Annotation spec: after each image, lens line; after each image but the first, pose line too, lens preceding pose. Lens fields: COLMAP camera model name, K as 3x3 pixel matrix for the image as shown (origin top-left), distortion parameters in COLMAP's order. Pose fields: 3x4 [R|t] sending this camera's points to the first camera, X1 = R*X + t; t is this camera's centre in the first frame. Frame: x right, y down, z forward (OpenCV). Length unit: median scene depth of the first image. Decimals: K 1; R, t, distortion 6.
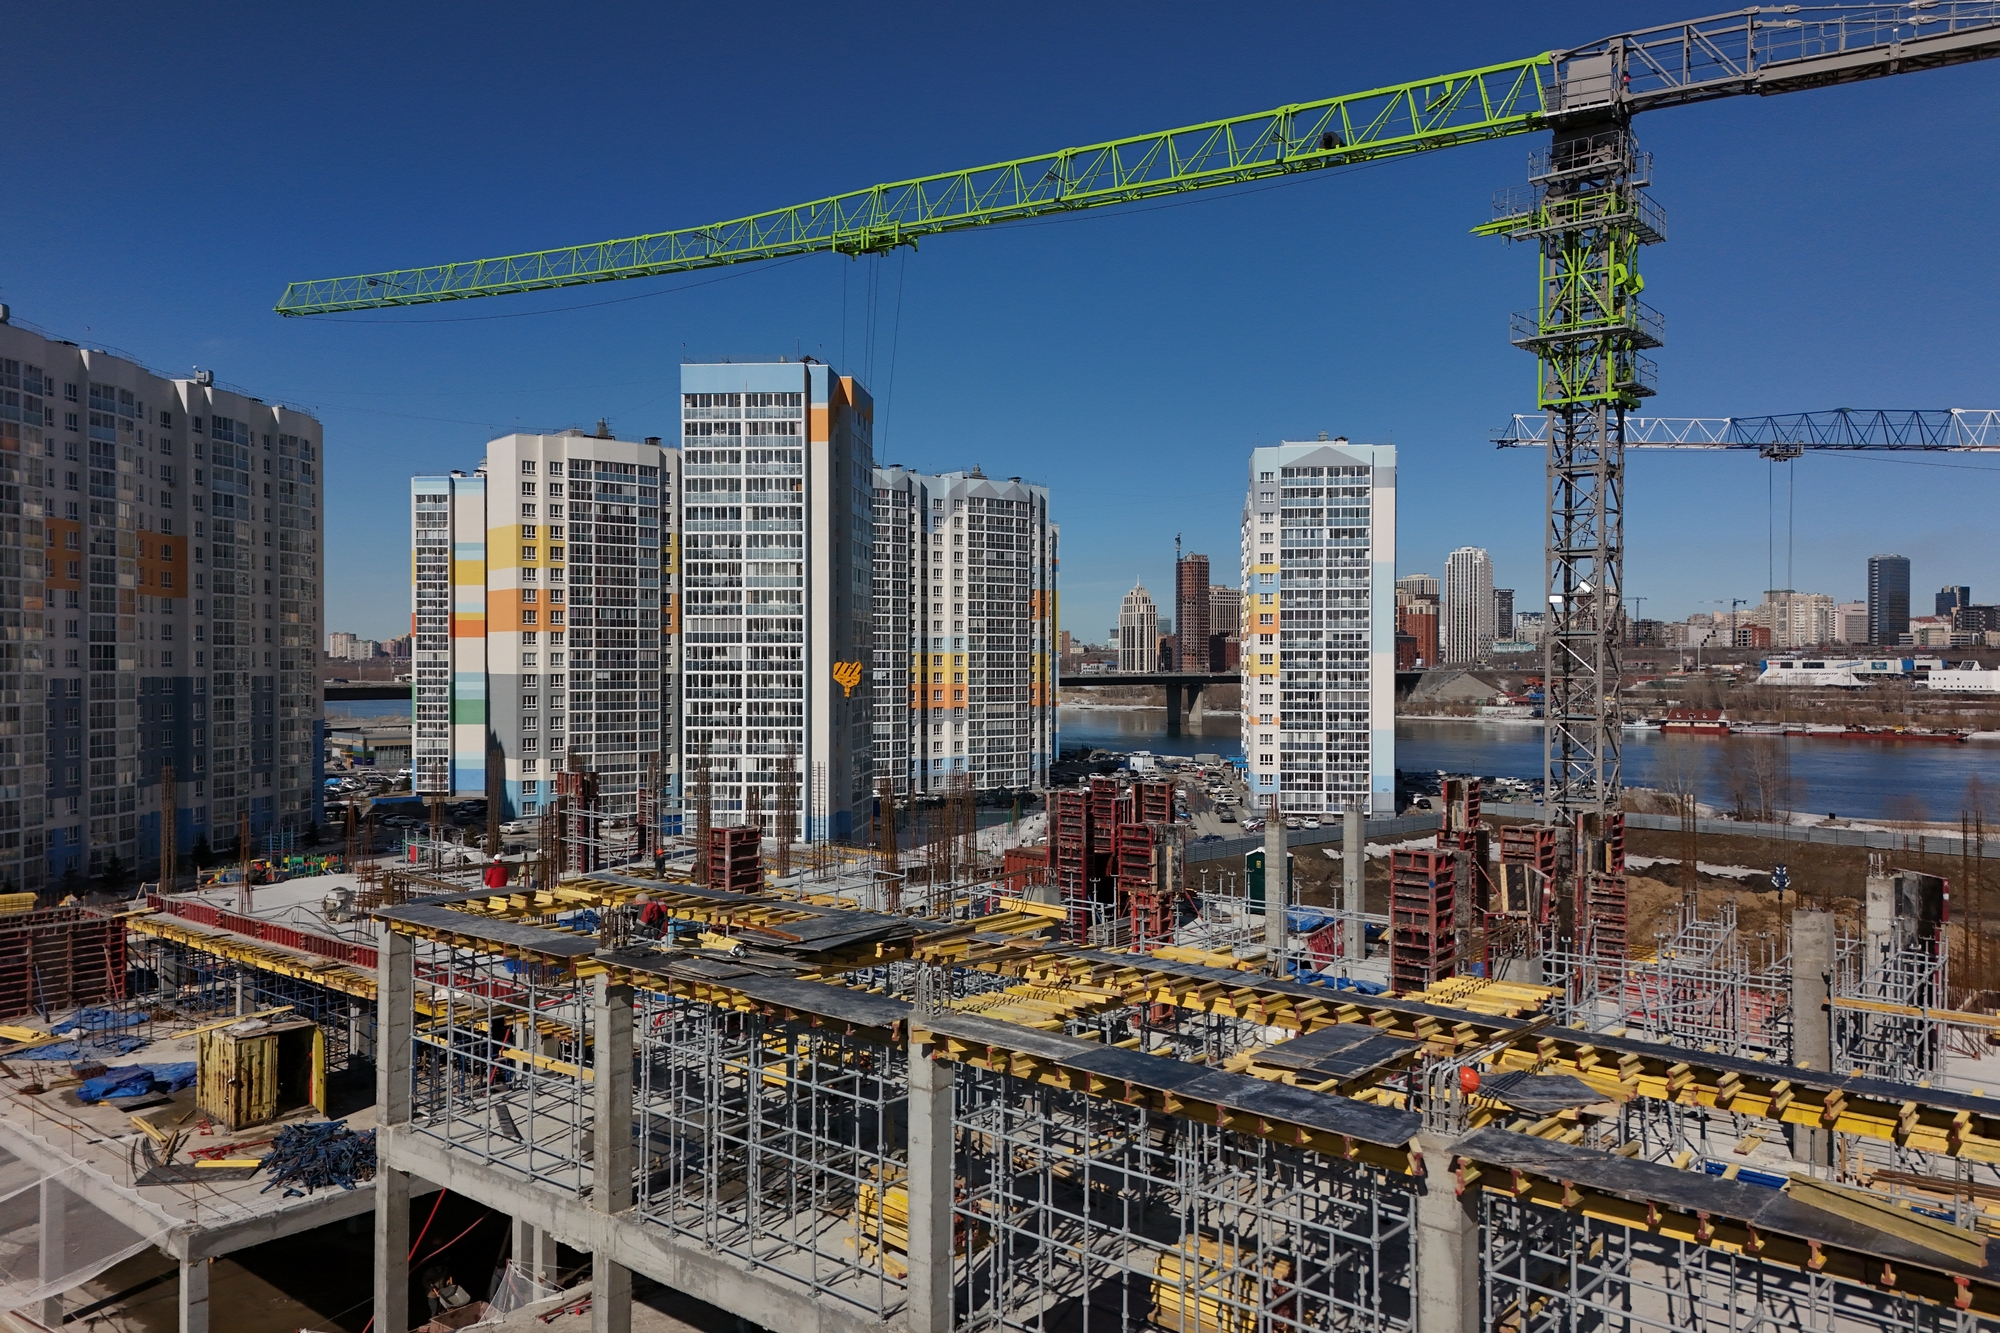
lens RADIAL K [[1417.4, 0, 999.7], [0, 1417.4, 683.6], [0, 0, 1]] dist [0.078808, -0.069757]
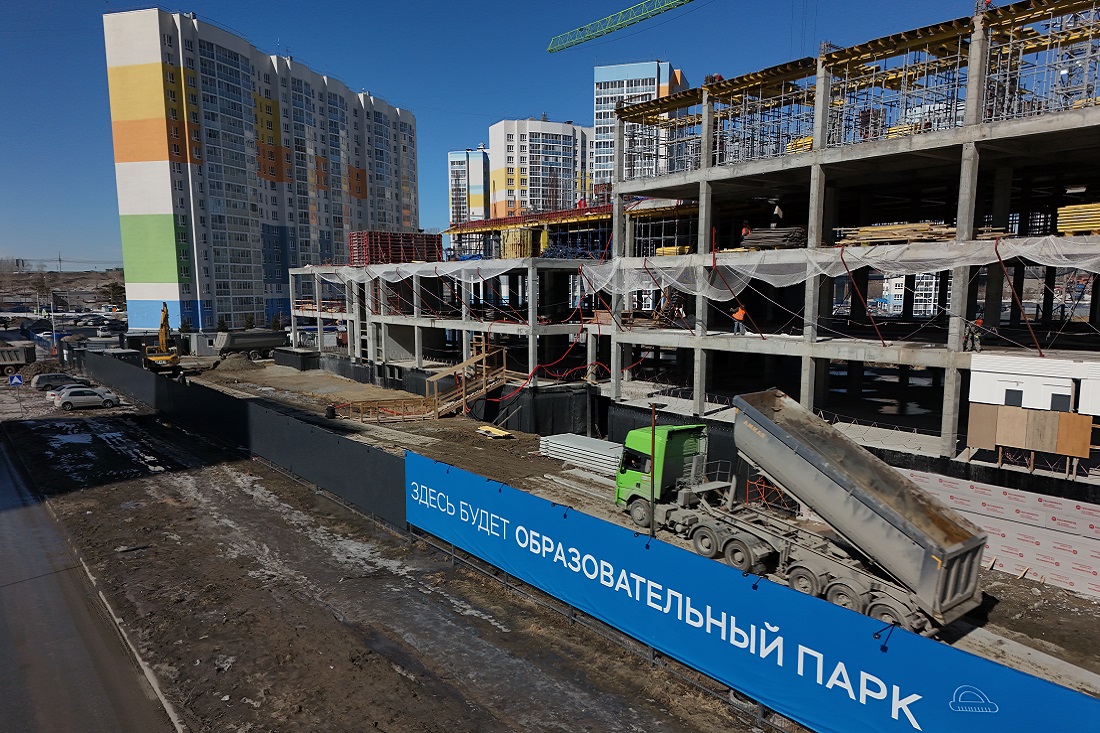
lens RADIAL K [[779.6, 0, 558.4], [0, 779.6, 396.0], [0, 0, 1]] dist [0.078808, -0.069757]
pose [[0.976883, 0.030188, -0.211630, -0.020529], [-0.003040, 0.991840, 0.127451, 0.067005], [0.213751, -0.123861, 0.969004, -0.094147]]
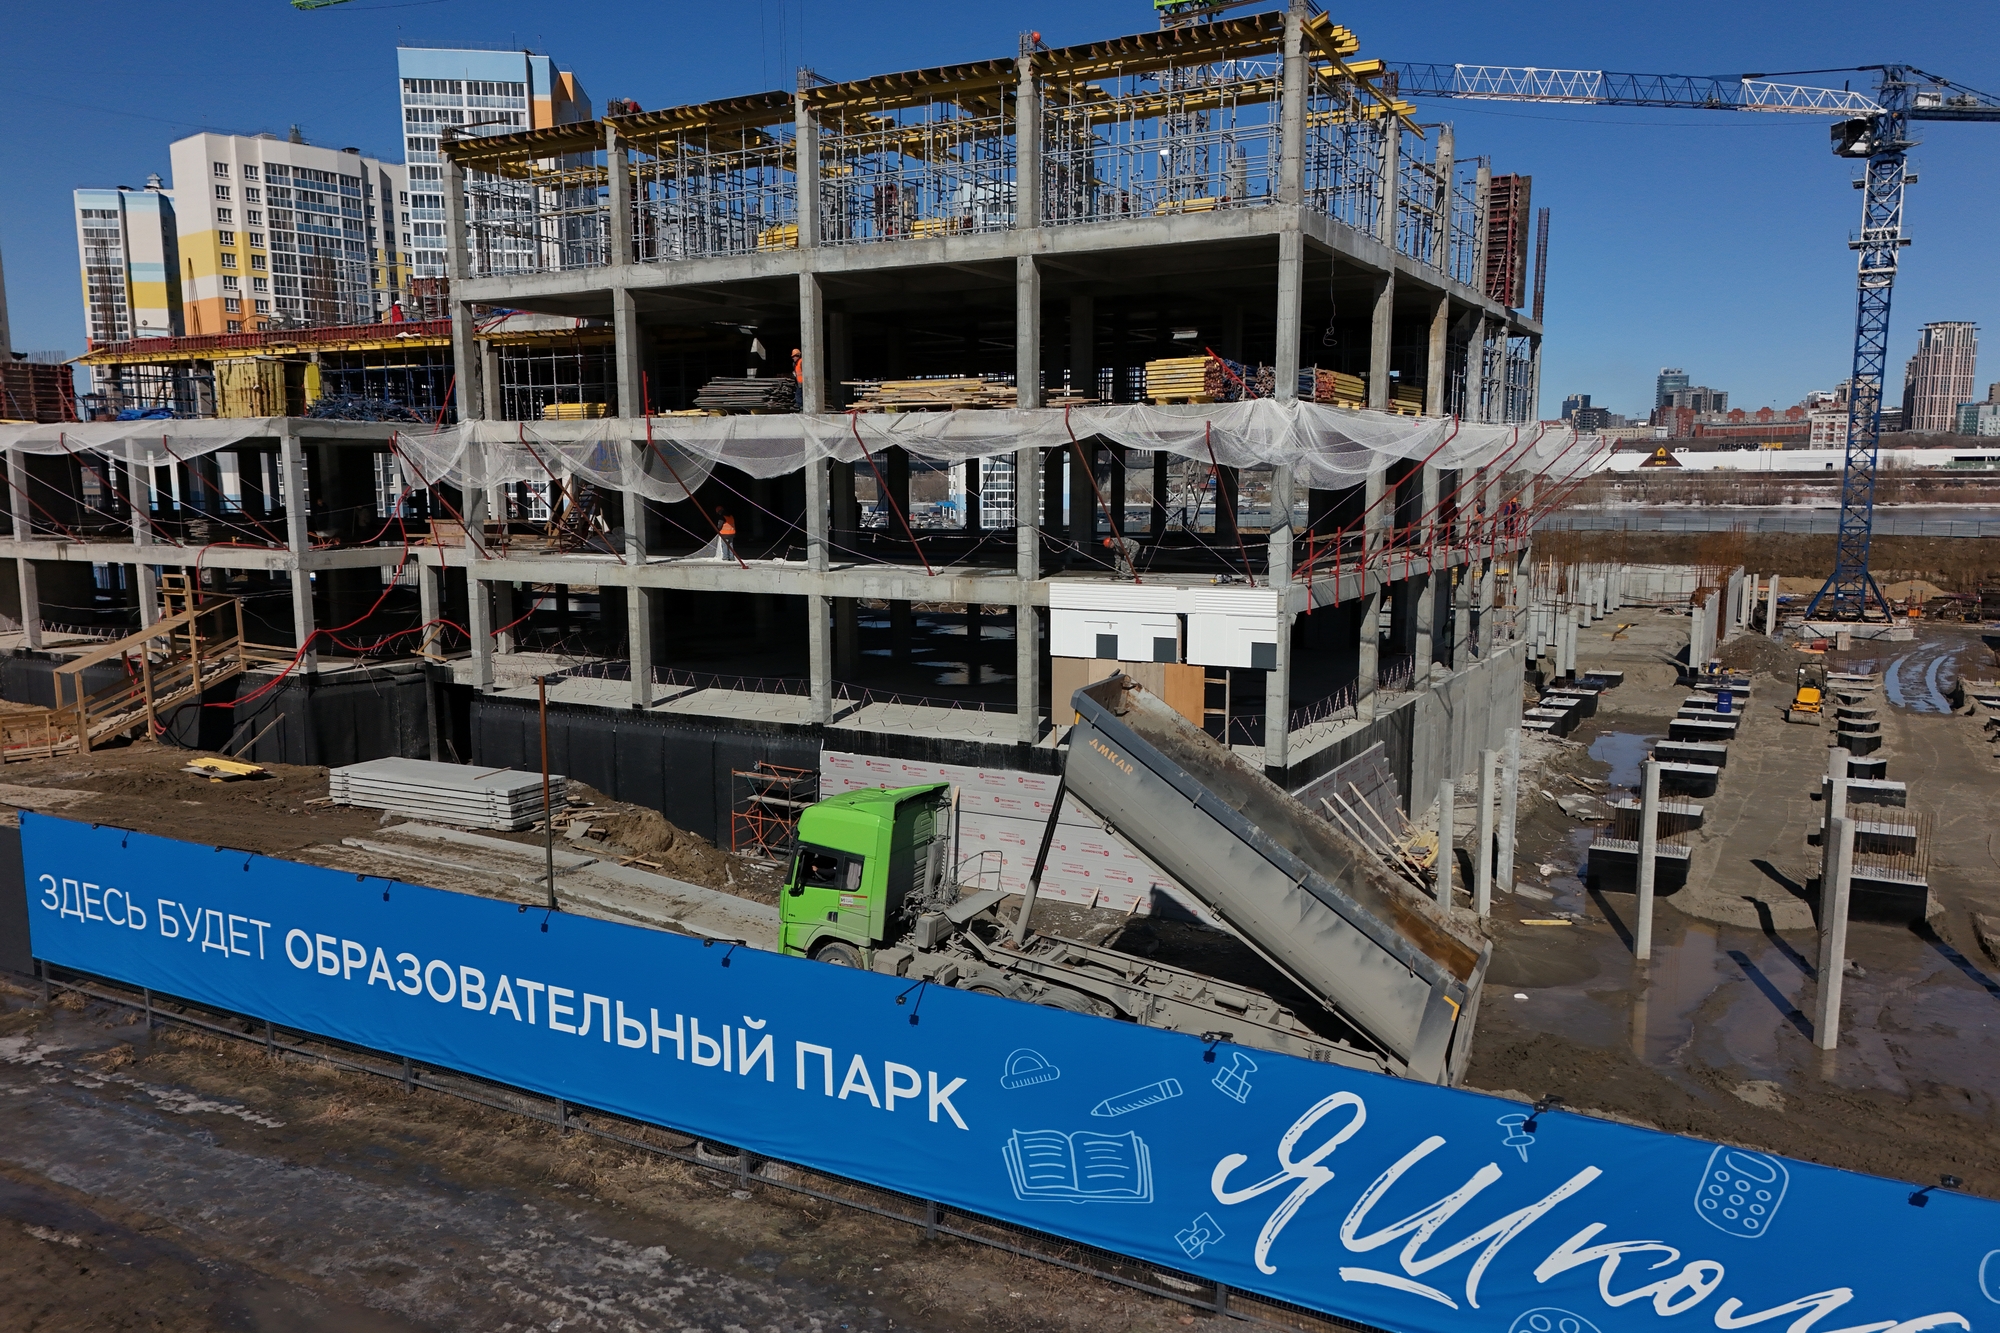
lens RADIAL K [[1417.4, 0, 971.3], [0, 1417.4, 695.0], [0, 0, 1]] dist [0.078808, -0.069757]
pose [[0.982584, -0.027376, 0.183793, -0.018269], [0.001617, 0.990310, 0.138862, 0.067398], [-0.185813, -0.136147, 0.973107, -0.101917]]
